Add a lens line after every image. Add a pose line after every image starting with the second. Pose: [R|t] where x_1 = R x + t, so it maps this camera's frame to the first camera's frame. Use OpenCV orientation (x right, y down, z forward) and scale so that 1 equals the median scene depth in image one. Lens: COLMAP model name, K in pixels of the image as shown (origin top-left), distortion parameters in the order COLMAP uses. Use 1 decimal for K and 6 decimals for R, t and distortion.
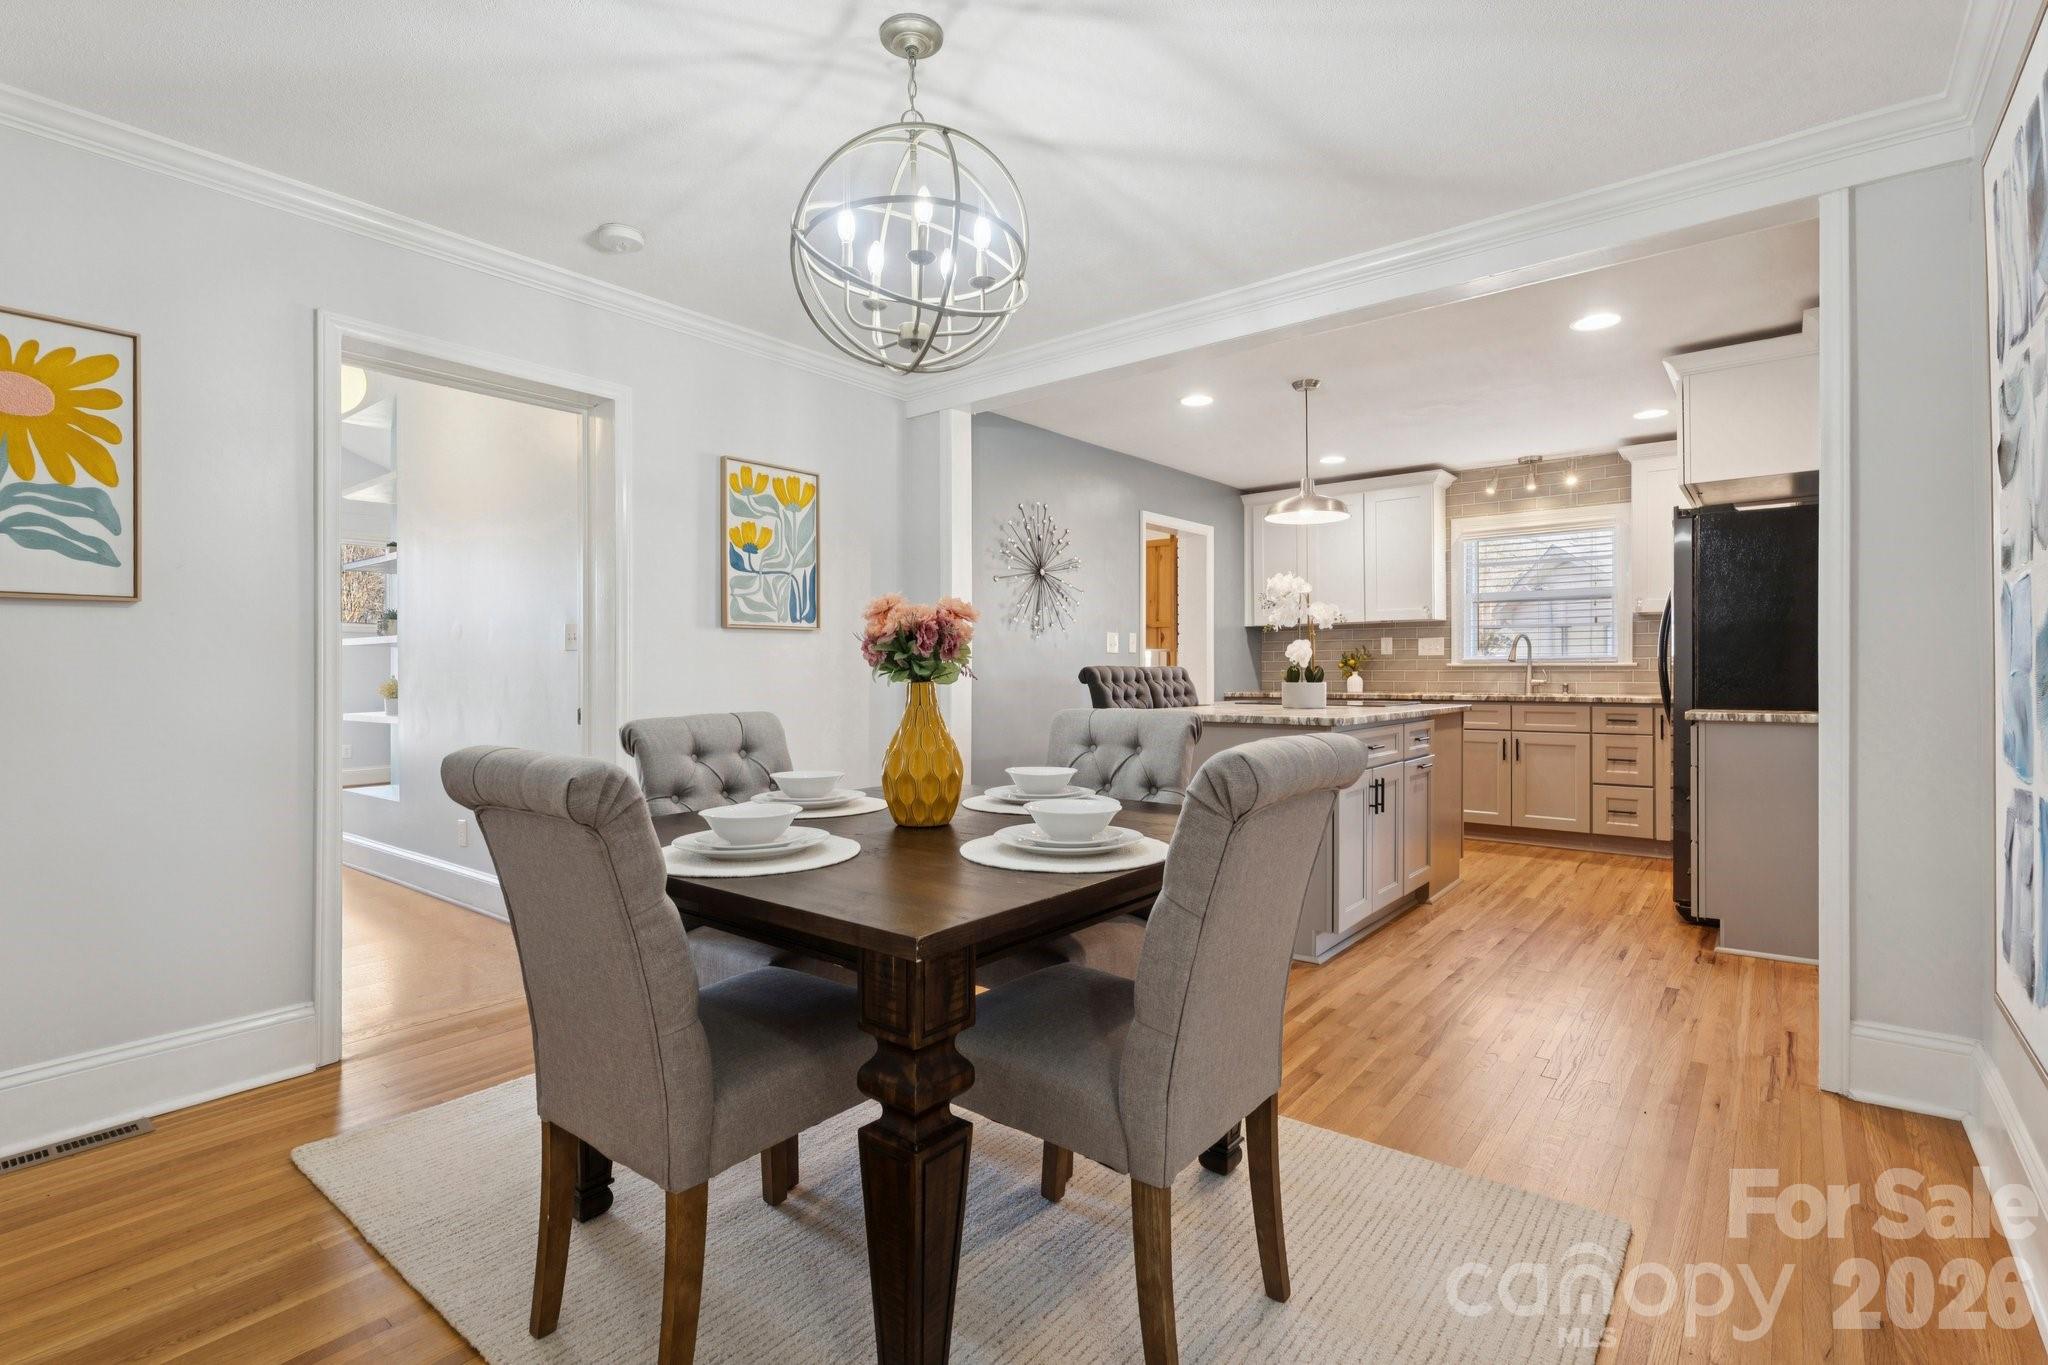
lens RADIAL K [[958.8, 0, 994.6], [0, 958.8, 672.3], [0, 0, 1]] dist [-0.000767, 0.002919]
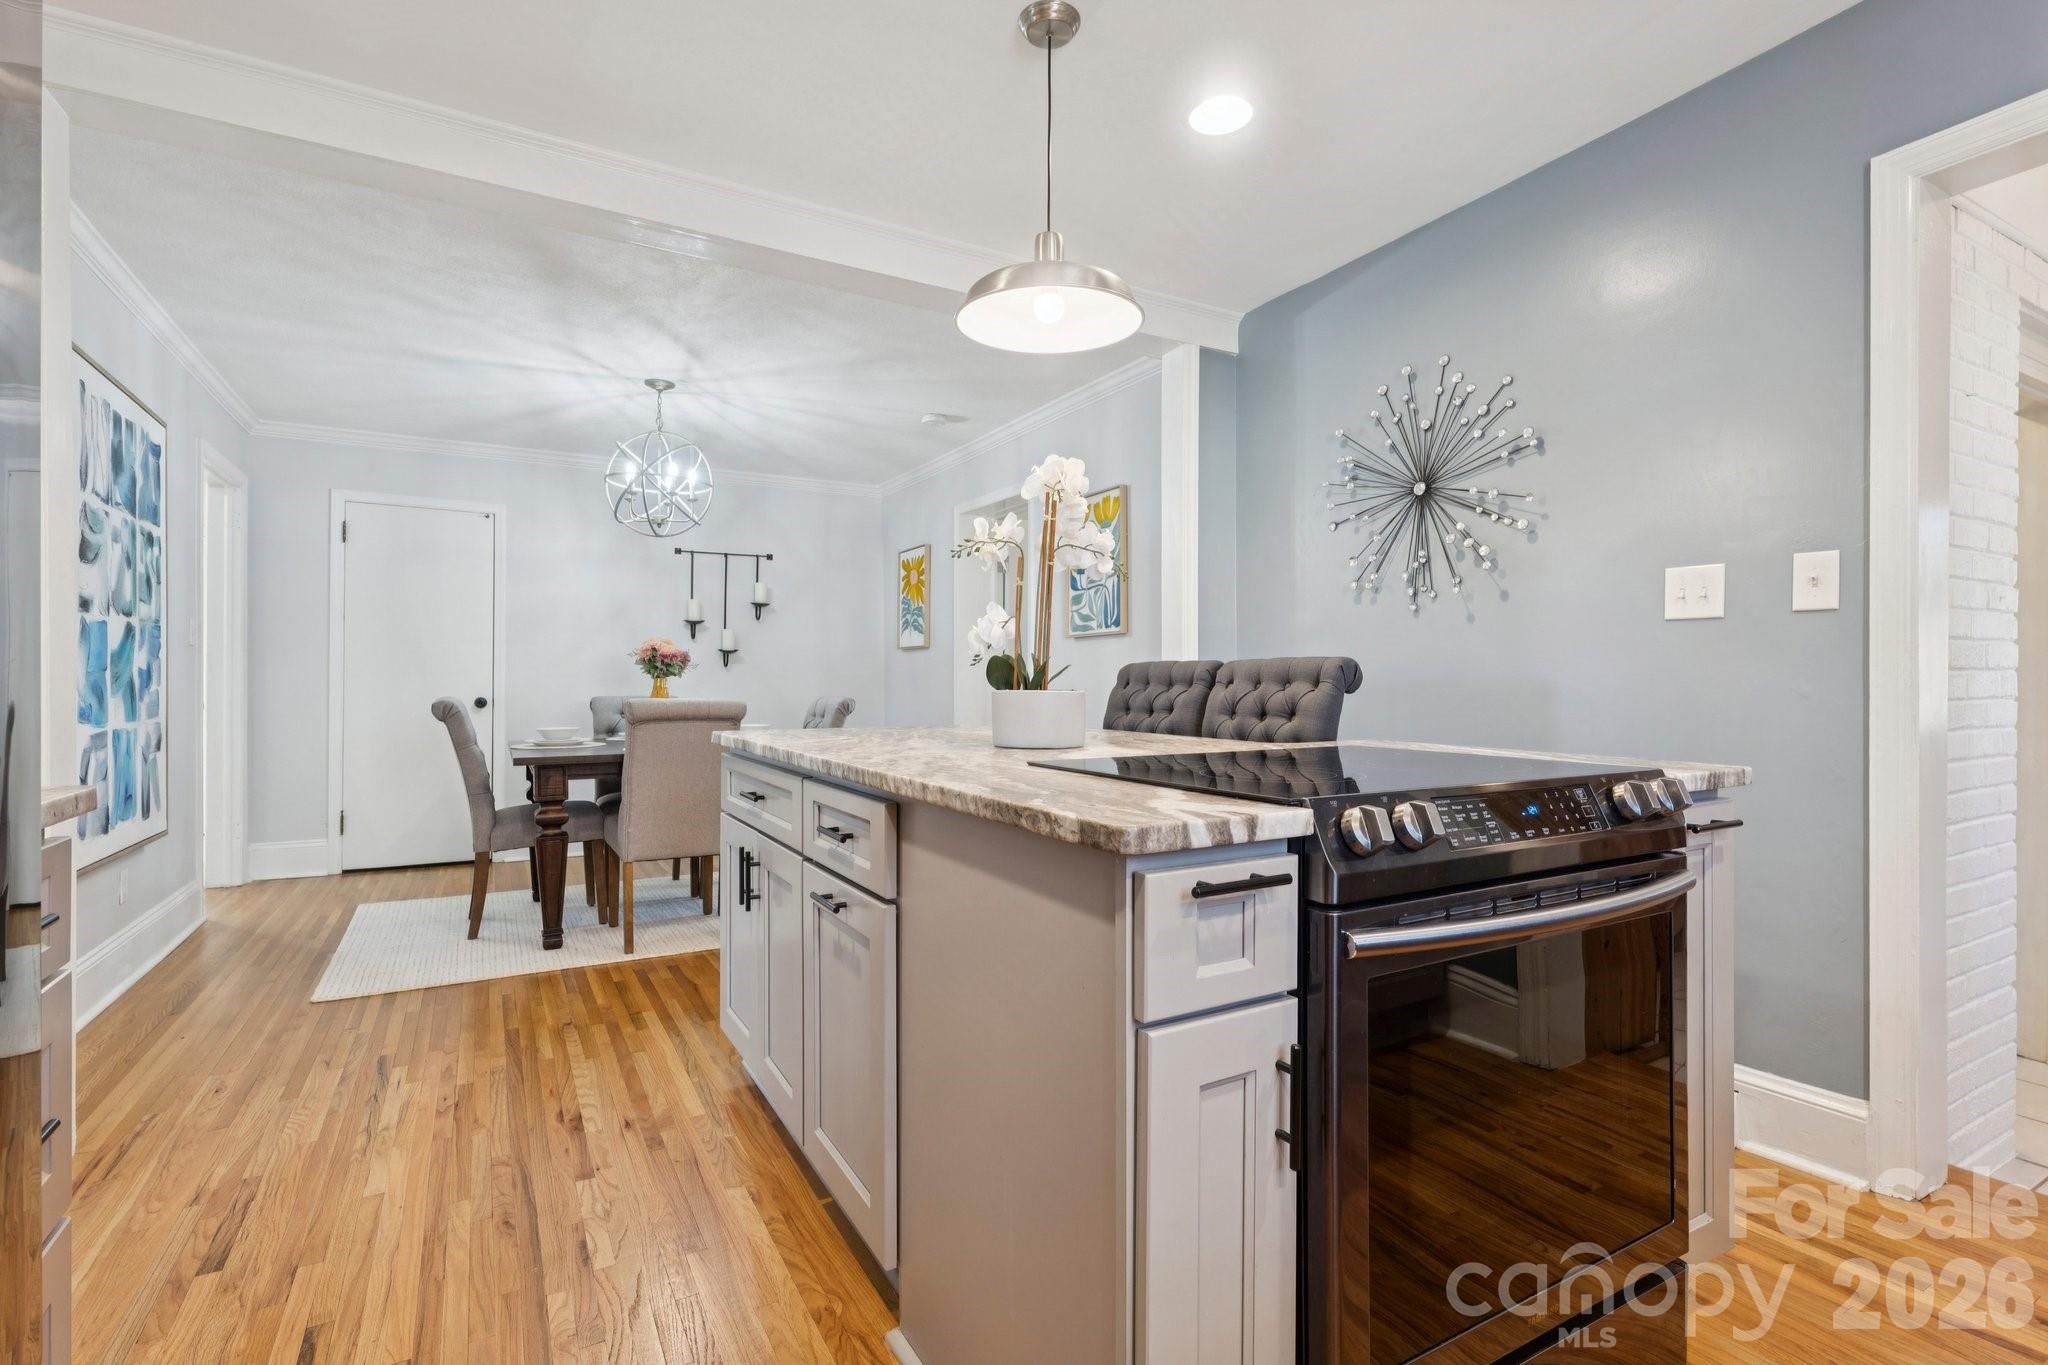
lens RADIAL K [[958.8, 0, 1037.2], [0, 958.8, 669.5], [0, 0, 1]] dist [-0.000767, 0.002919]
pose [[-0.343210, -0.009428, -0.939211, 0.615796], [0.001250, 0.999944, -0.010495, 0.004635], [0.939258, -0.004776, -0.343179, 0.943717]]
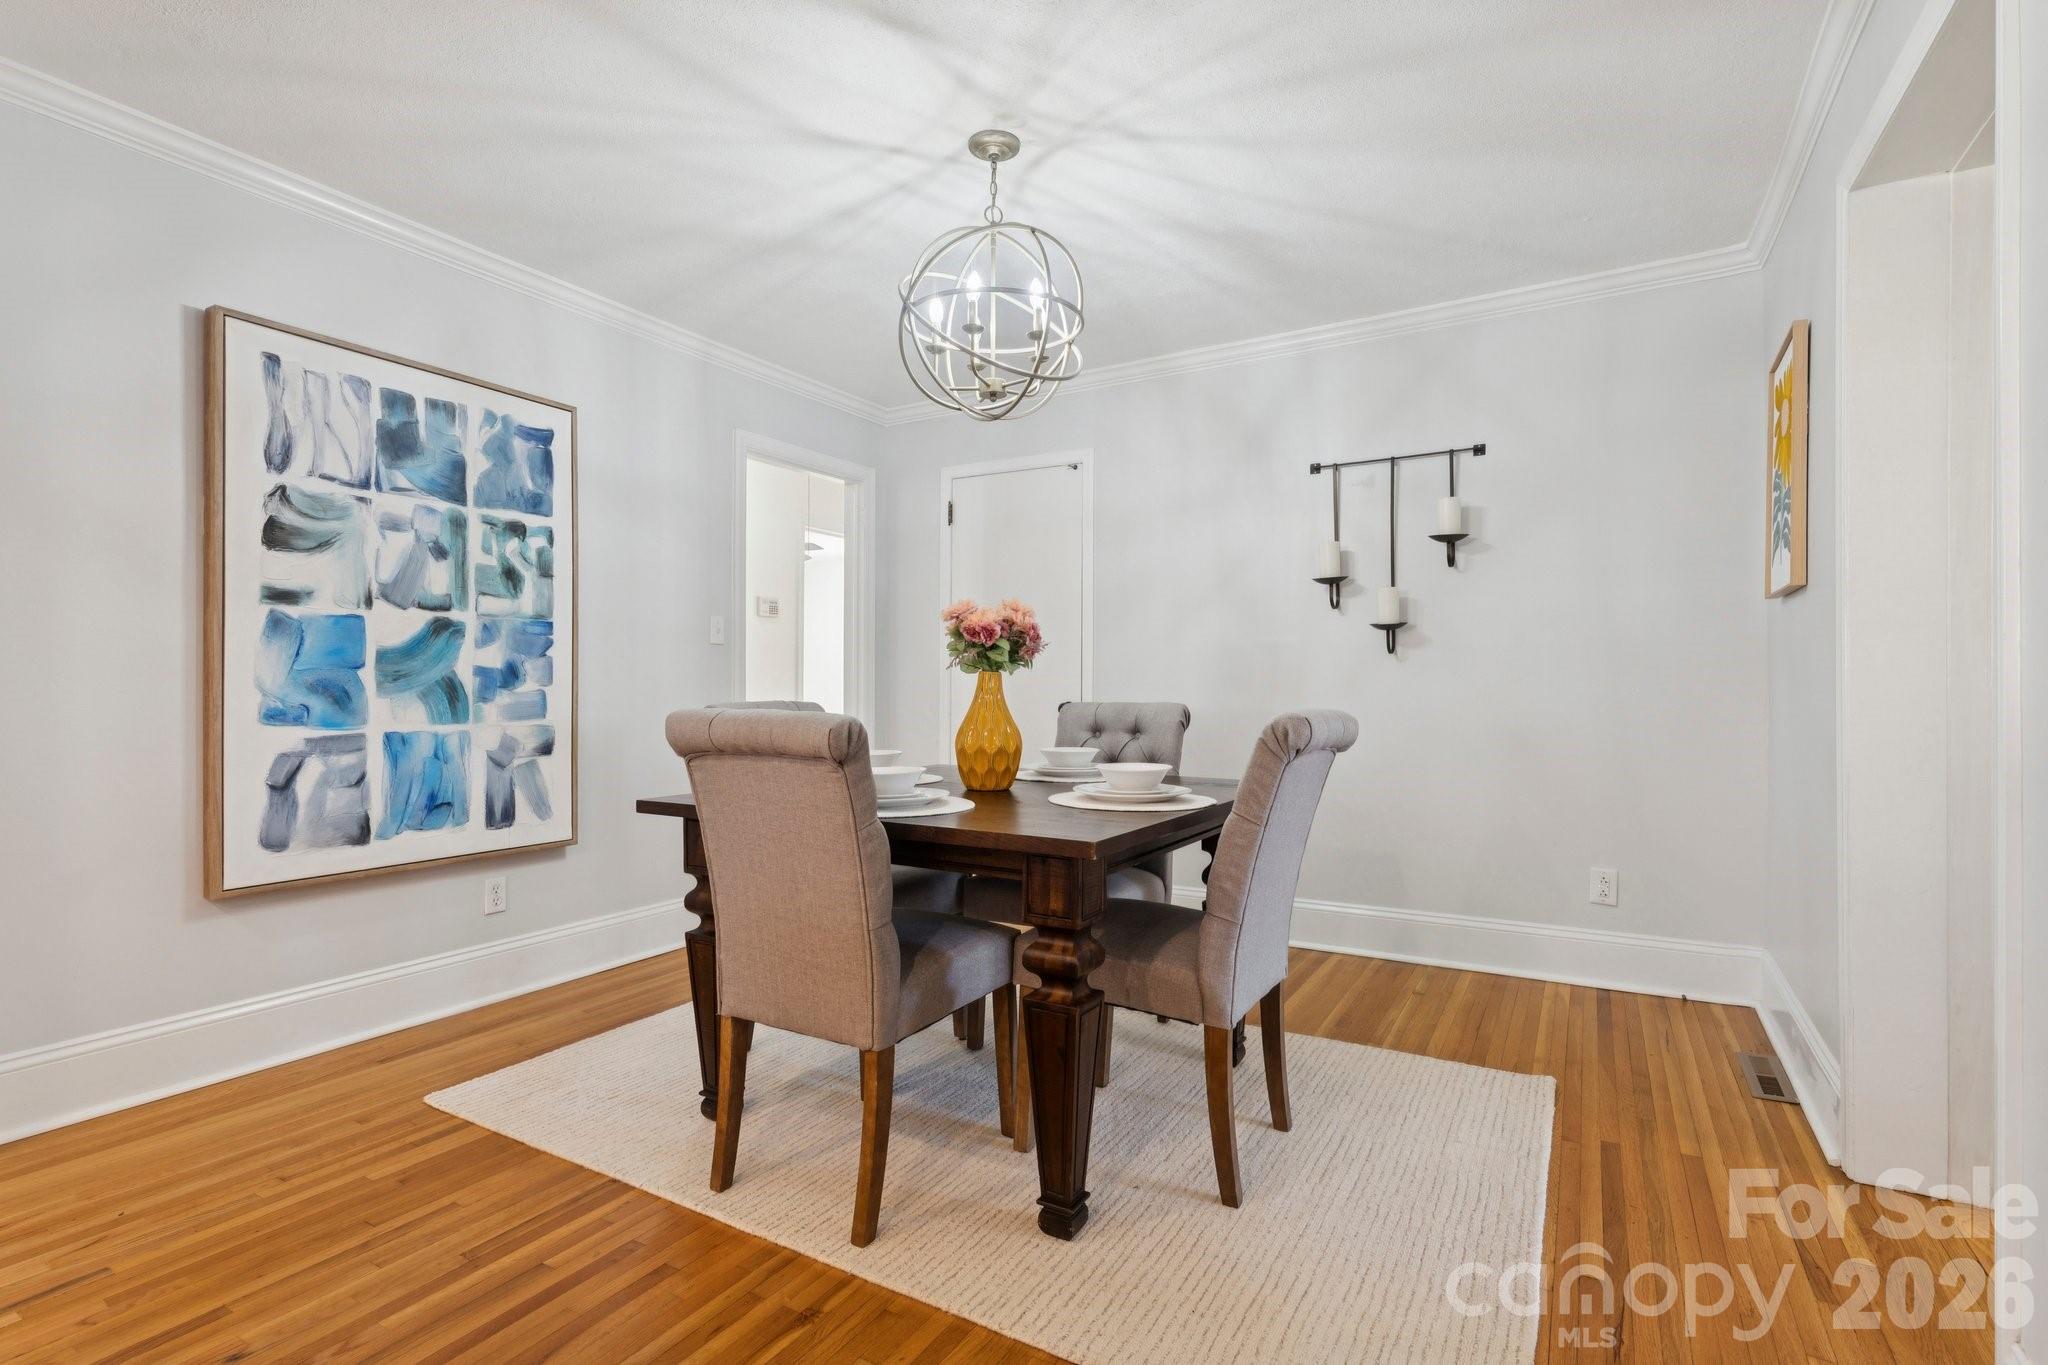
lens RADIAL K [[958.8, 0, 1020.7], [0, 958.8, 680.8], [0, 0, 1]] dist [-0.000767, 0.002919]
pose [[-0.987216, 0.006257, -0.159266, 0.012125], [0.007520, 0.999945, -0.007332, 0.011661], [0.159211, -0.008436, -0.987209, 0.811792]]
